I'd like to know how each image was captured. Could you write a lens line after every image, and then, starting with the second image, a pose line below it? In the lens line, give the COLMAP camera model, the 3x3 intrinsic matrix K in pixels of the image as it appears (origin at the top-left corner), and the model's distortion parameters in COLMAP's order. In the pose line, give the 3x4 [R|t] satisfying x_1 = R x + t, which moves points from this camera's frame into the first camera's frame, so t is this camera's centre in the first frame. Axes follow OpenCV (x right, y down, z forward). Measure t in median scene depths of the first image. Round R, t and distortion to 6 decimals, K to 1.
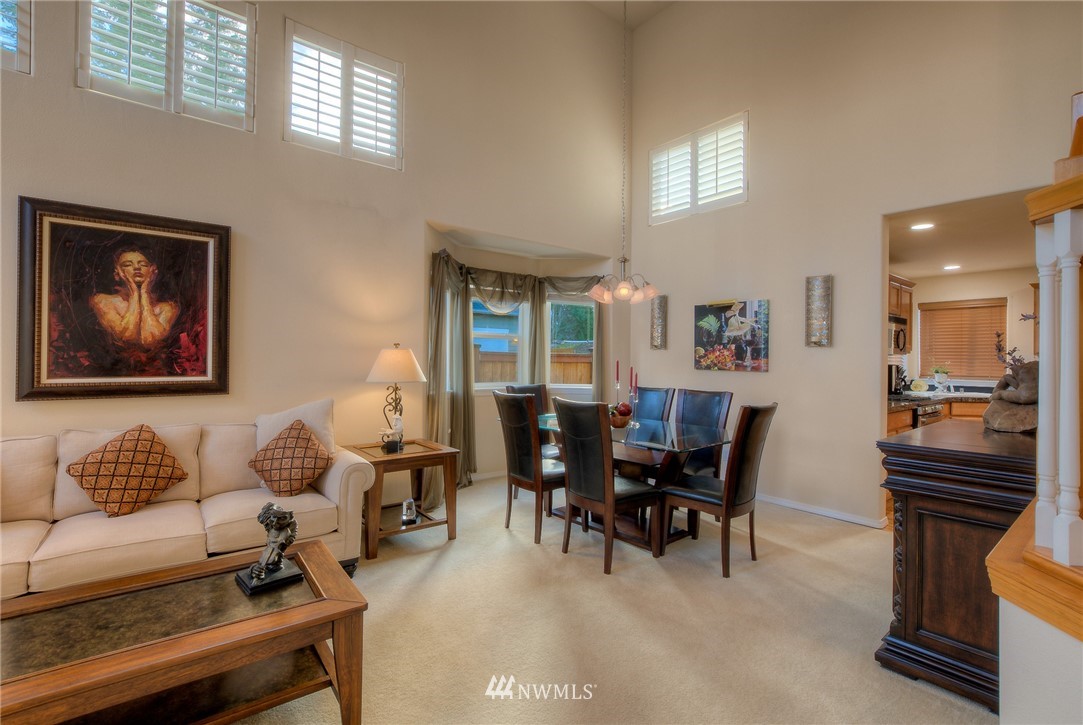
lens RADIAL K [[491.7, 0, 545.3], [0, 491.7, 357.2], [0, 0, 1]] dist [-0.000679, 0.000205]
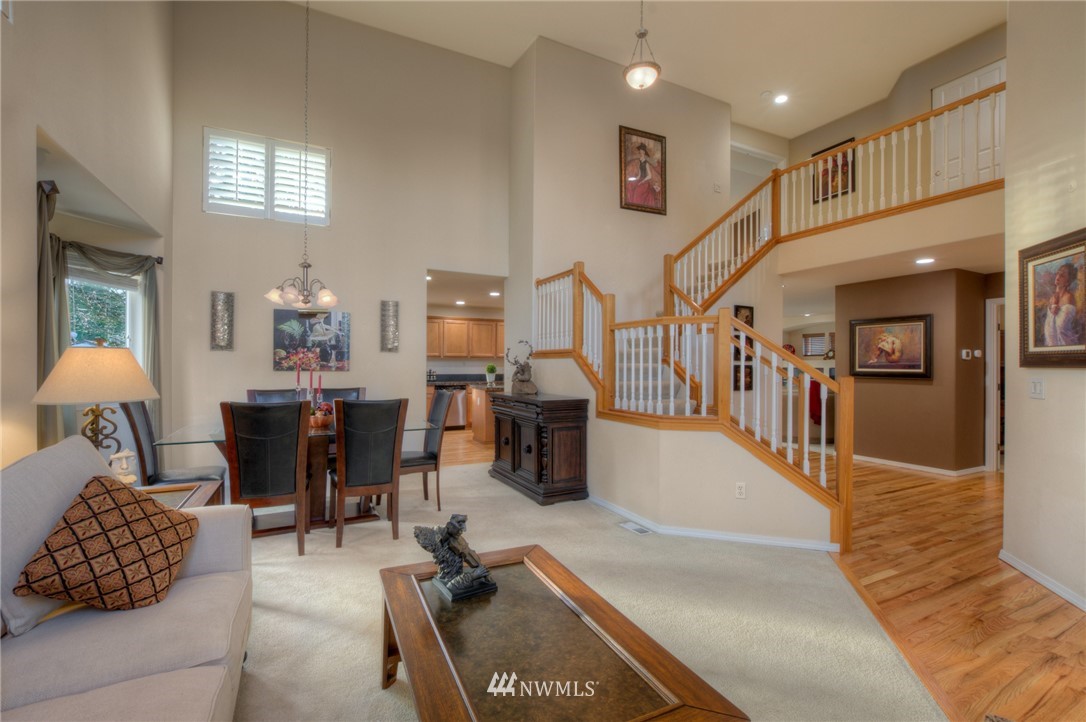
lens RADIAL K [[473.0, 0, 546.1], [0, 473.0, 367.5], [0, 0, 1]] dist [-0.000821, -0.000209]
pose [[0.202982, -0.009620, 0.979135, -0.583310], [-0.002602, 0.999943, 0.010364, 0.006751], [-0.979179, -0.004651, 0.202946, 0.259746]]
